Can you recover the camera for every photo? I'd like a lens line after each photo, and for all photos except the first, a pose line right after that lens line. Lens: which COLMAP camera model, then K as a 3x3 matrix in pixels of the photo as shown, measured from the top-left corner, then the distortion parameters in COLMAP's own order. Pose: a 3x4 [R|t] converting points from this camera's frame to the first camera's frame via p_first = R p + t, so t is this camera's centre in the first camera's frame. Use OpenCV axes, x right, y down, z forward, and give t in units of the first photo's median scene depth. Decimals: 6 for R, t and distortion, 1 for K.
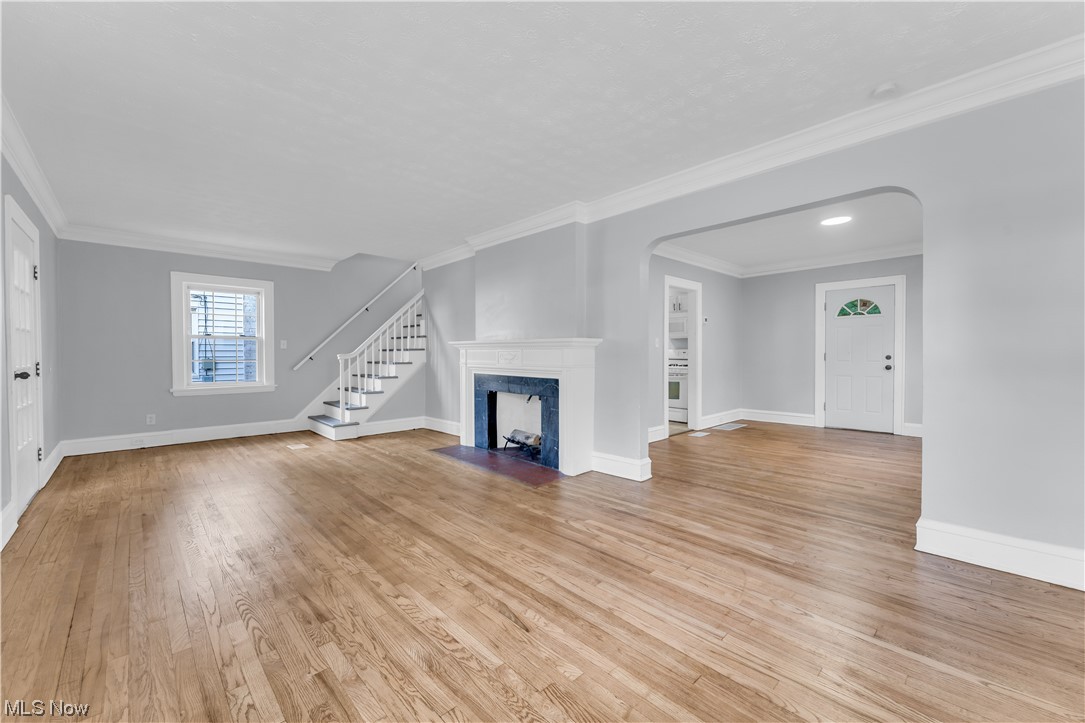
lens RADIAL K [[439.3, 0, 538.5], [0, 439.3, 361.6], [0, 0, 1]] dist [0.003054, -0.001219]
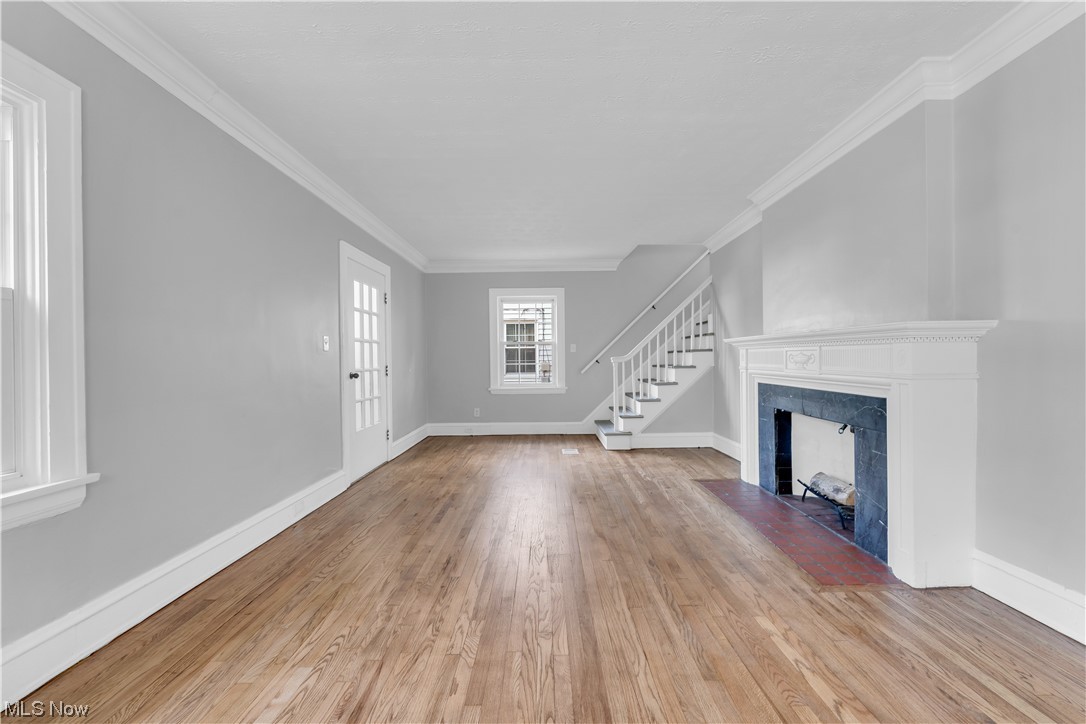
lens RADIAL K [[439.7, 0, 551.3], [0, 439.7, 359.5], [0, 0, 1]] dist [0.003054, -0.001219]
pose [[0.729815, -0.006128, -0.683617, 0.105922], [-0.000493, 0.999955, -0.009490, -0.003140], [0.683645, 0.007263, 0.729779, 0.280942]]
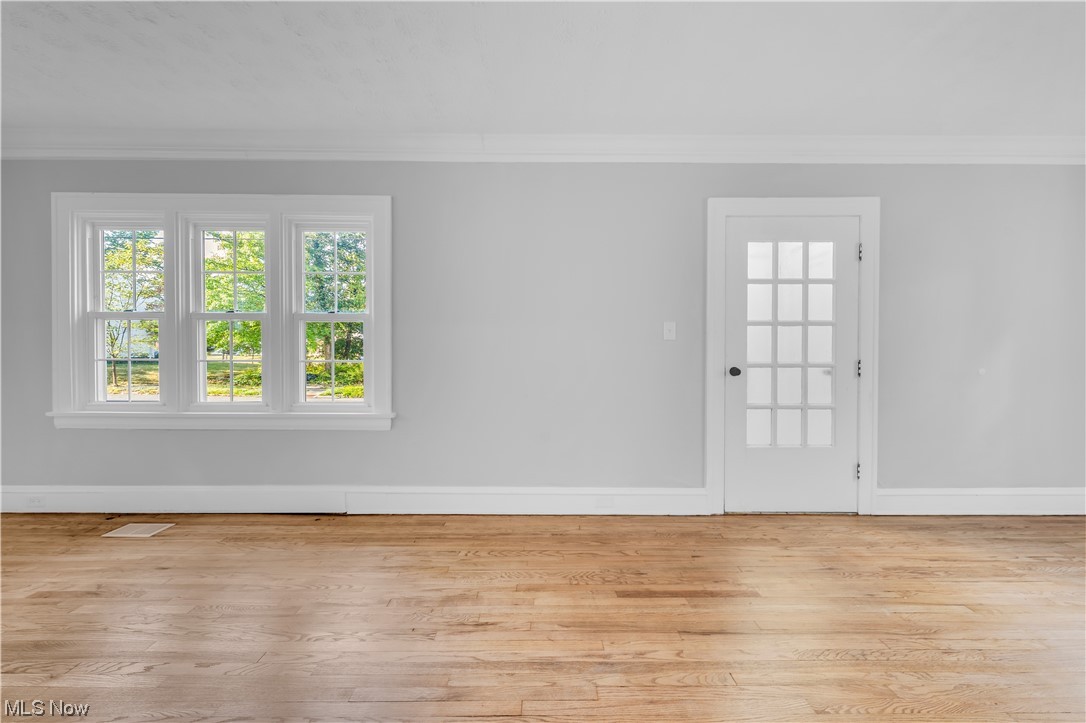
lens RADIAL K [[439.7, 0, 539.5], [0, 439.7, 356.7], [0, 0, 1]] dist [0.003054, -0.001219]
pose [[-0.681822, 0.006662, -0.731488, -0.095018], [-0.014826, 0.999627, 0.022924, -0.011756], [0.731368, 0.026475, -0.681469, 0.870181]]
